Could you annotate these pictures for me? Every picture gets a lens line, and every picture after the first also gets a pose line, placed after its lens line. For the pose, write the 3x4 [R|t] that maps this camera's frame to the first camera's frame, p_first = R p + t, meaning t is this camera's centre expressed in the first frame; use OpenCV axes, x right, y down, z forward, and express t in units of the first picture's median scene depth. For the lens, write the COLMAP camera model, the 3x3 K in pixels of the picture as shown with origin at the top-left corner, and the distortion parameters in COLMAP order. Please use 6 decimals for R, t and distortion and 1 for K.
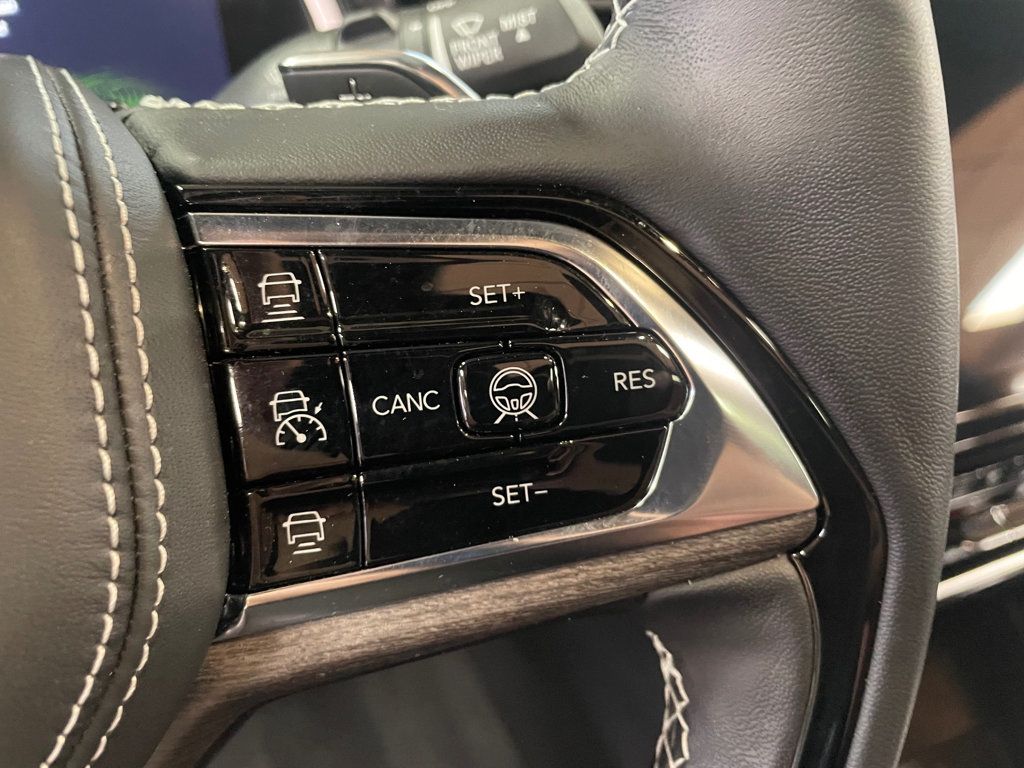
lens RADIAL K [[748.2, 0, 512.0], [0, 748.2, 384.0], [0, 0, 1]] dist [0.000366, -0.001661]
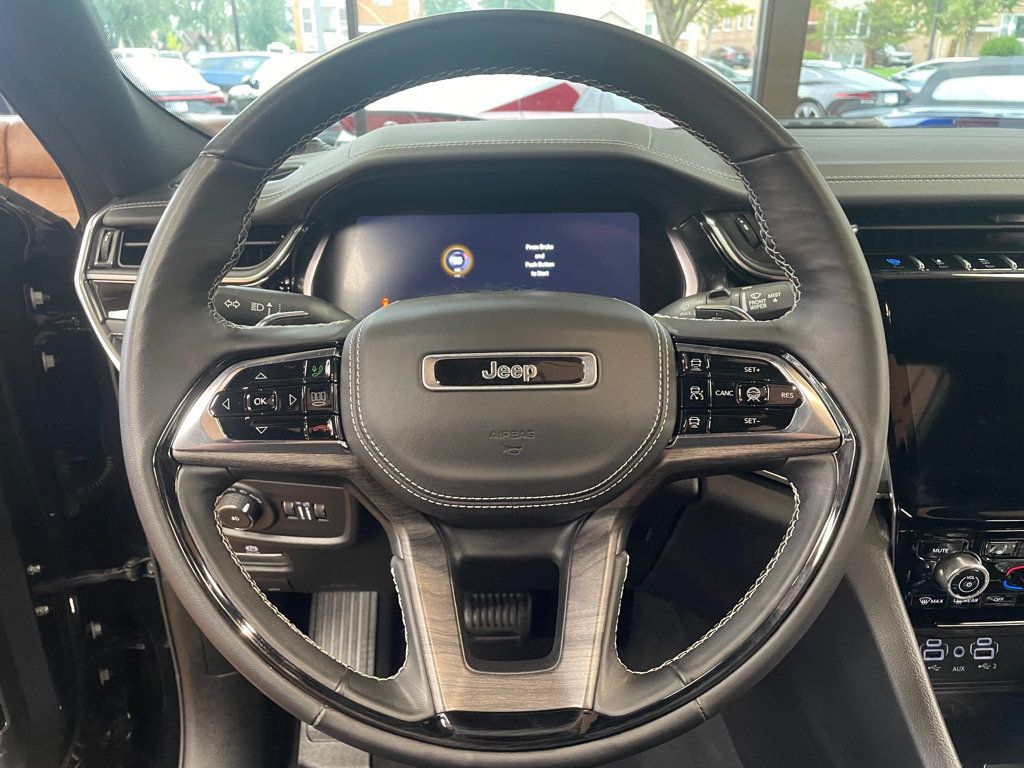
lens RADIAL K [[748.2, 0, 512.0], [0, 748.2, 384.0], [0, 0, 1]] dist [0.000366, -0.001661]
pose [[0.925356, 0.097020, -0.366474, 0.211657], [-0.186797, 0.957888, -0.218075, 0.847968], [0.329884, 0.270253, 0.904511, -2.384354]]
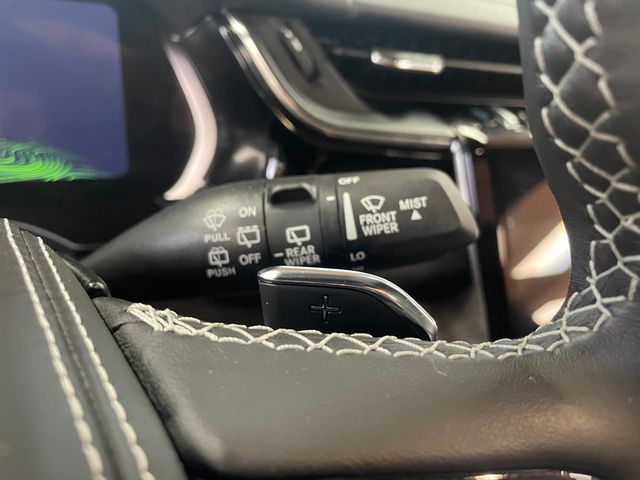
lens RADIAL K [[467.6, 0, 320.0], [0, 467.6, 240.0], [0, 0, 1]] dist [0.000366, -0.001661]
pose [[0.987459, 0.063997, 0.144320, -0.344728], [-0.048781, 0.993103, -0.106615, -0.432726], [-0.150148, 0.098238, 0.983771, 0.308936]]
